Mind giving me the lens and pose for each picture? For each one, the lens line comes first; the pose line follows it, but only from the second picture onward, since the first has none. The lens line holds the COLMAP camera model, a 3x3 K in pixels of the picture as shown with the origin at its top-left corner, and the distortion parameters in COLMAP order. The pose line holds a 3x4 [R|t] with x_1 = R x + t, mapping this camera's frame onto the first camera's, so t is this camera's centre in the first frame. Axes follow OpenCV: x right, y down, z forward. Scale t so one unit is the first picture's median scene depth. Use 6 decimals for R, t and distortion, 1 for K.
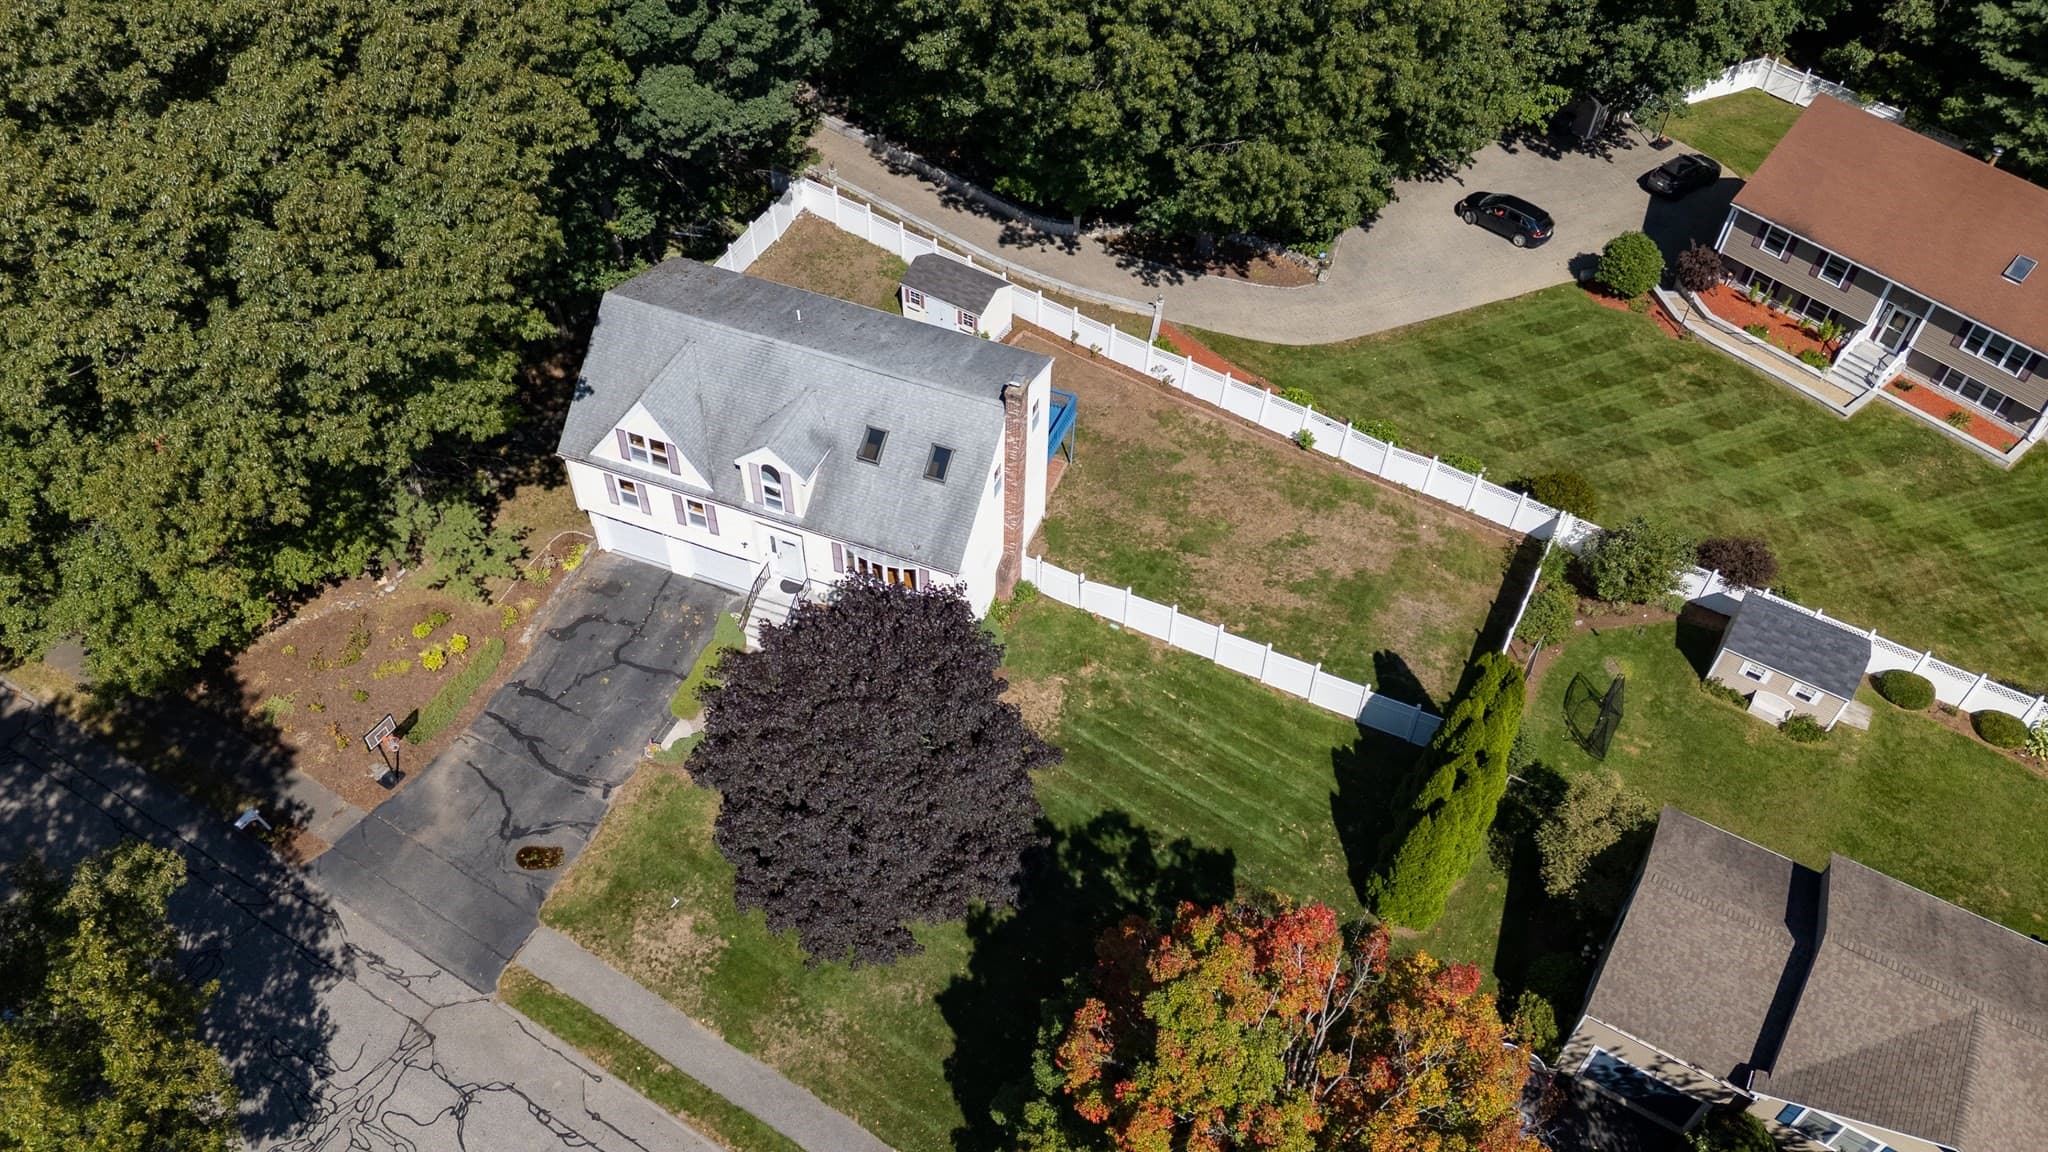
lens RADIAL K [[1495.1, 0, 1024.8], [0, 1495.1, 561.5], [0, 0, 1]] dist [0.061075, -0.027817]
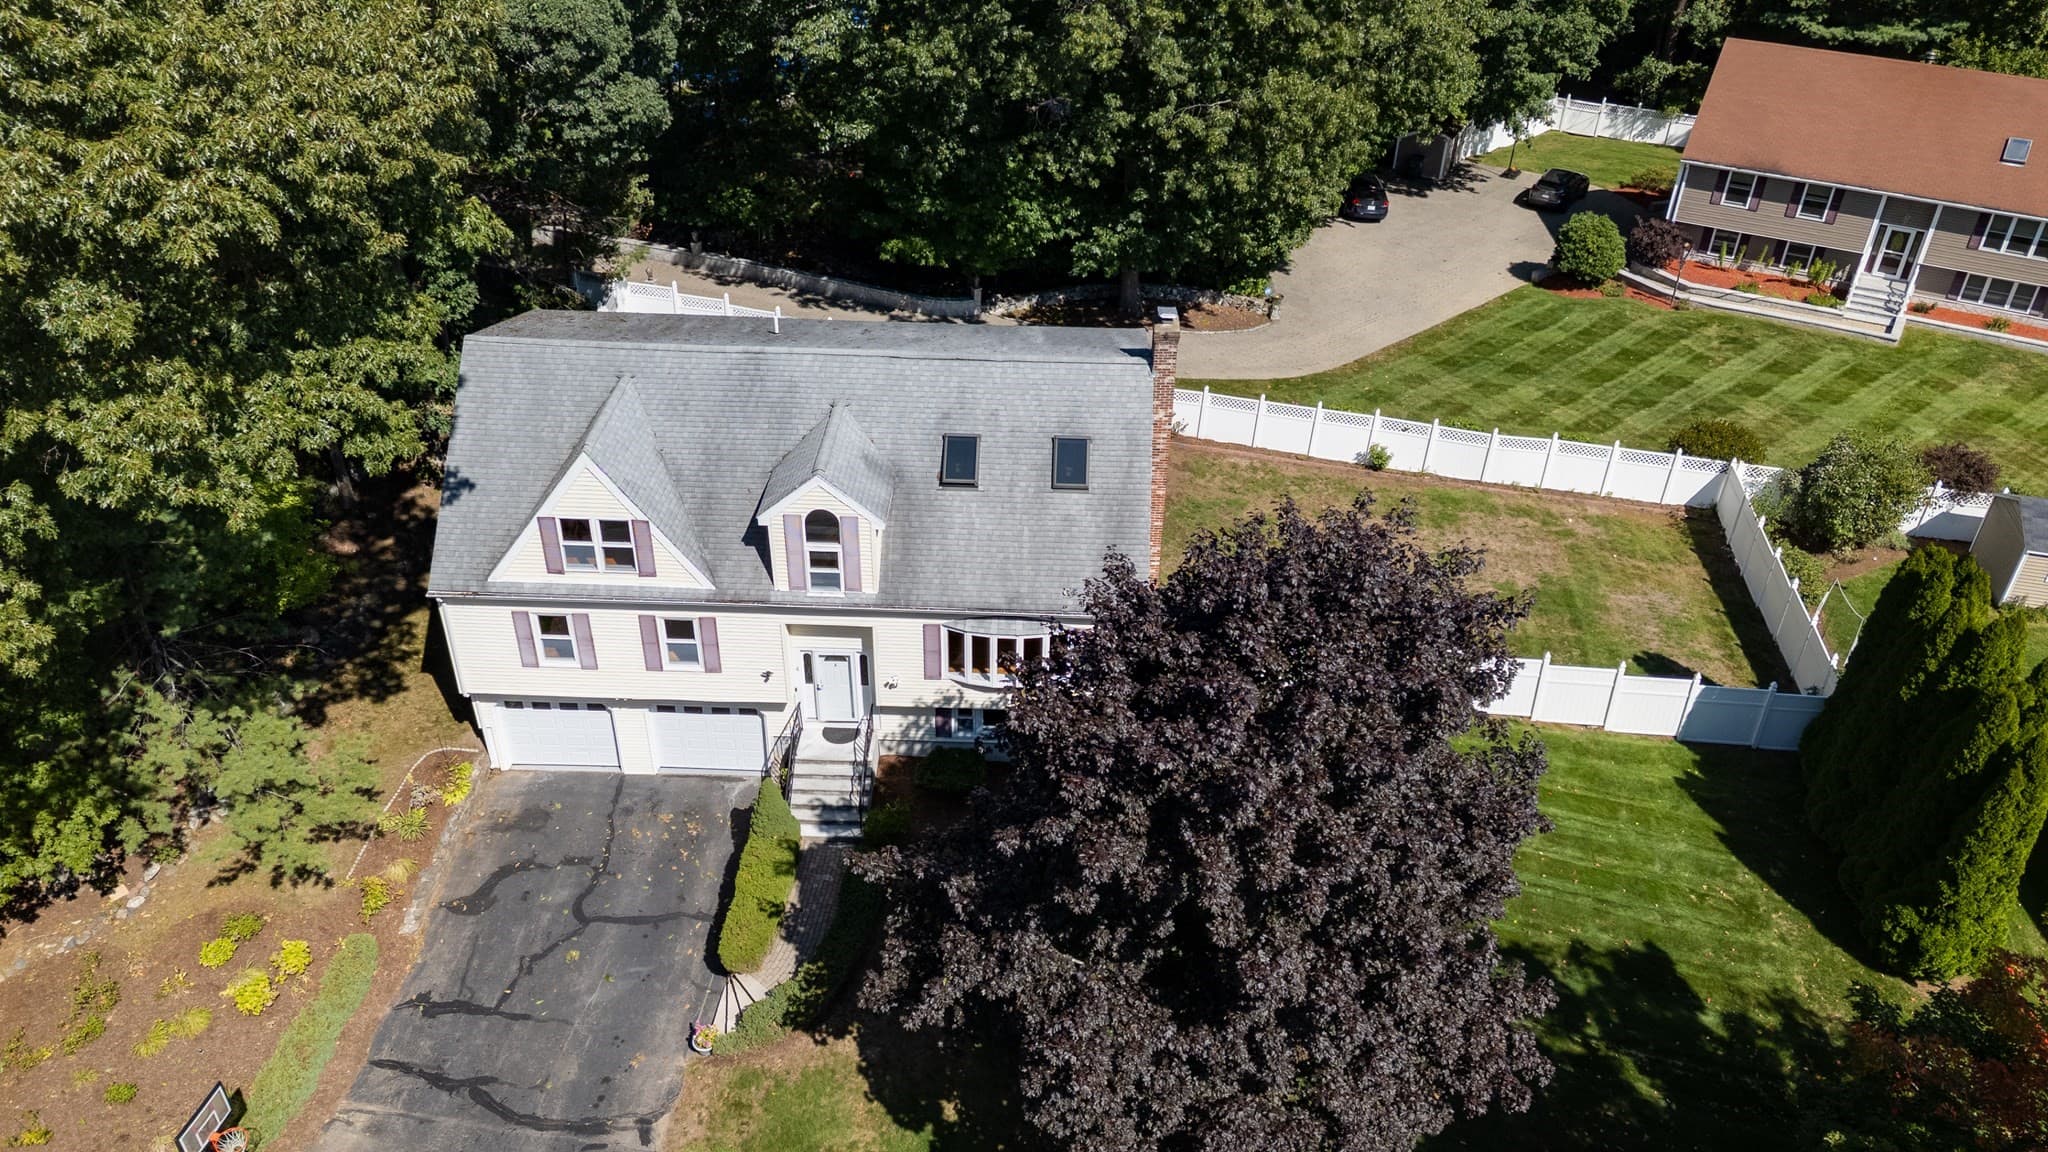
lens RADIAL K [[1495.1, 0, 1019.2], [0, 1495.1, 567.7], [0, 0, 1]] dist [0.061075, -0.027817]
pose [[0.945758, -0.187820, 0.265076, -0.235720], [0.242064, 0.951594, -0.189401, 0.086395], [-0.216671, 0.243293, 0.945443, 0.360705]]
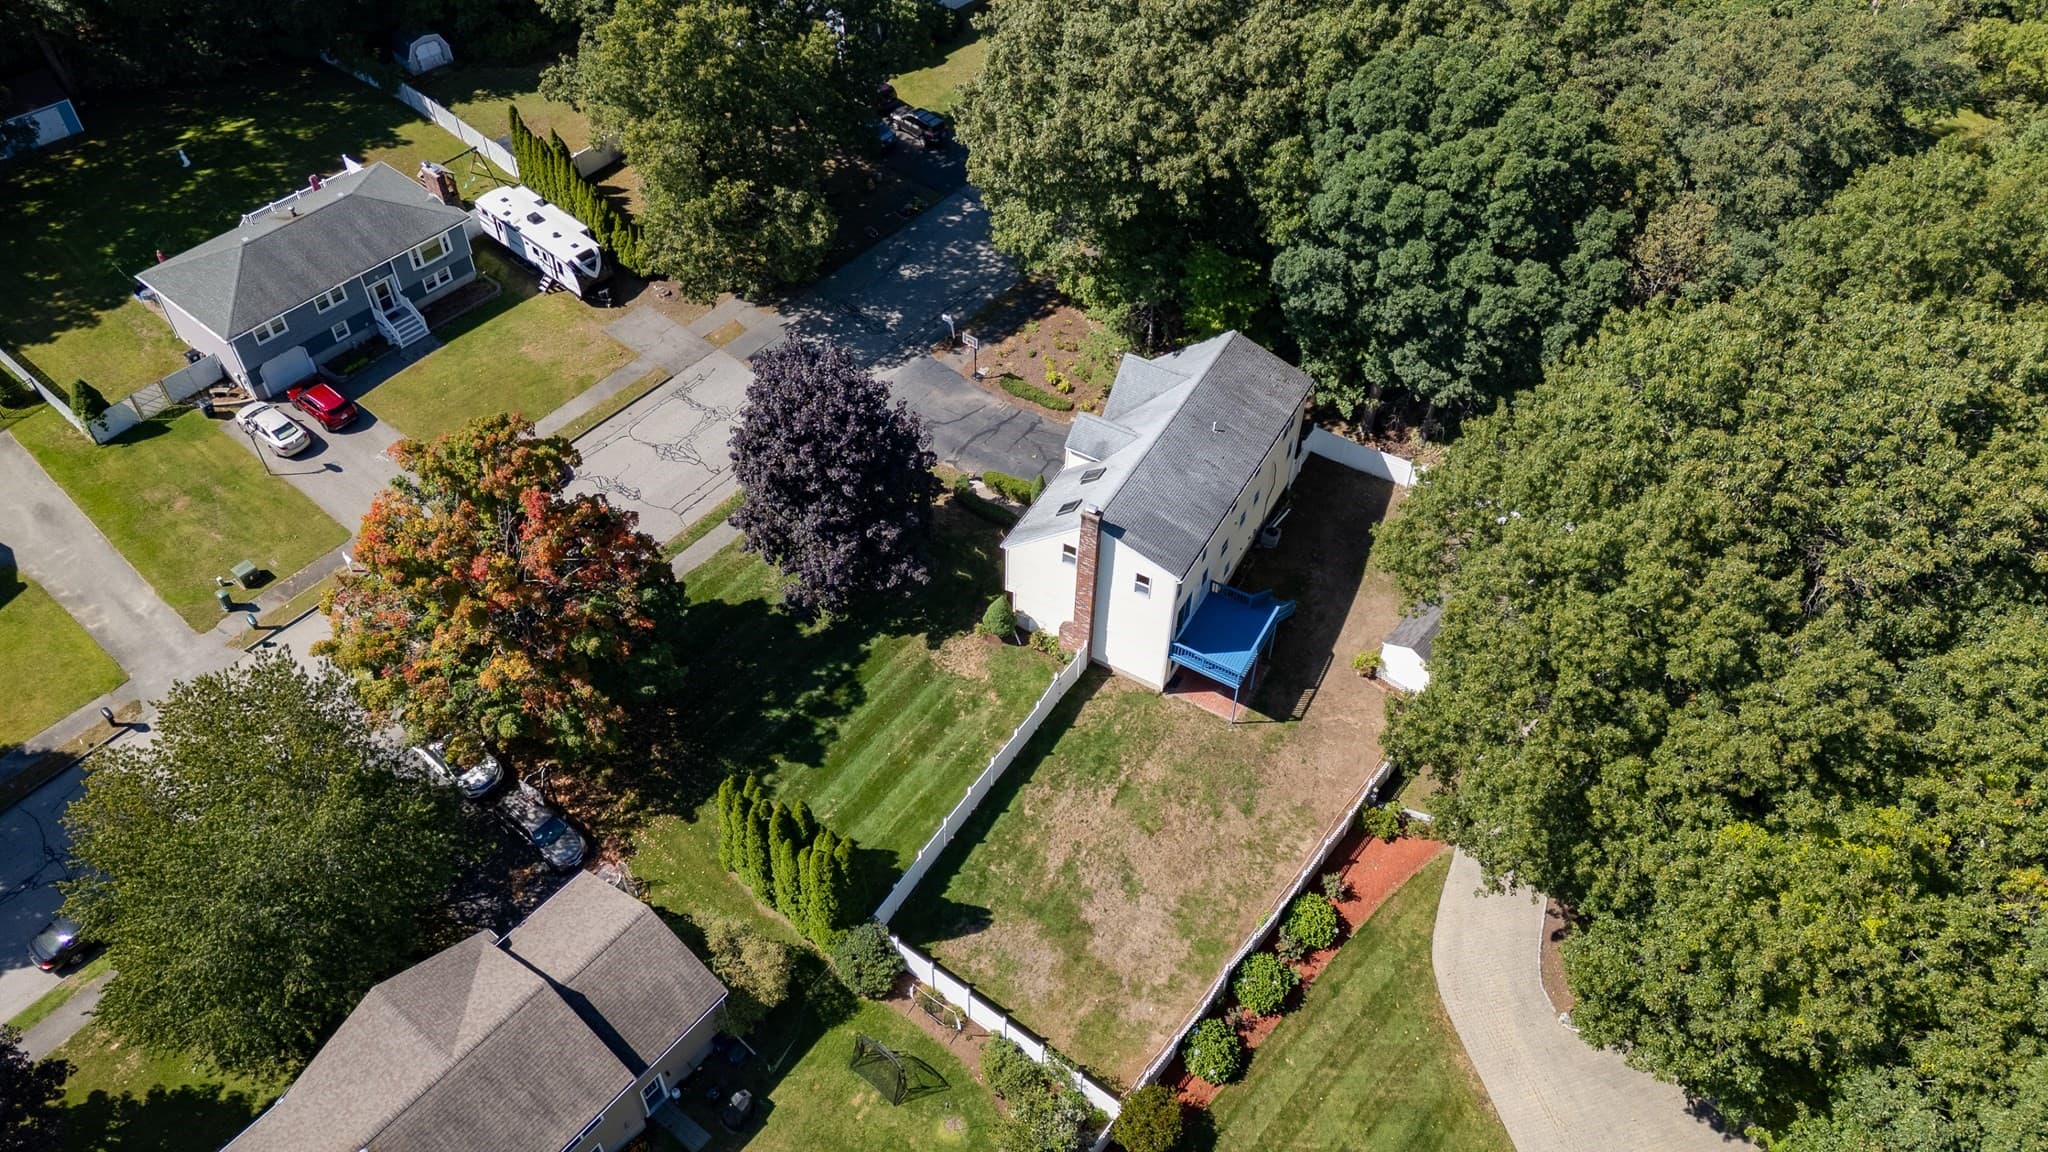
lens RADIAL K [[1495.1, 0, 1024.3], [0, 1495.1, 592.6], [0, 0, 1]] dist [0.061075, -0.027817]
pose [[-0.131133, 0.719400, -0.682105, 0.830970], [-0.742178, 0.384917, 0.548644, -0.672673], [0.657249, 0.578189, 0.483448, 0.331782]]
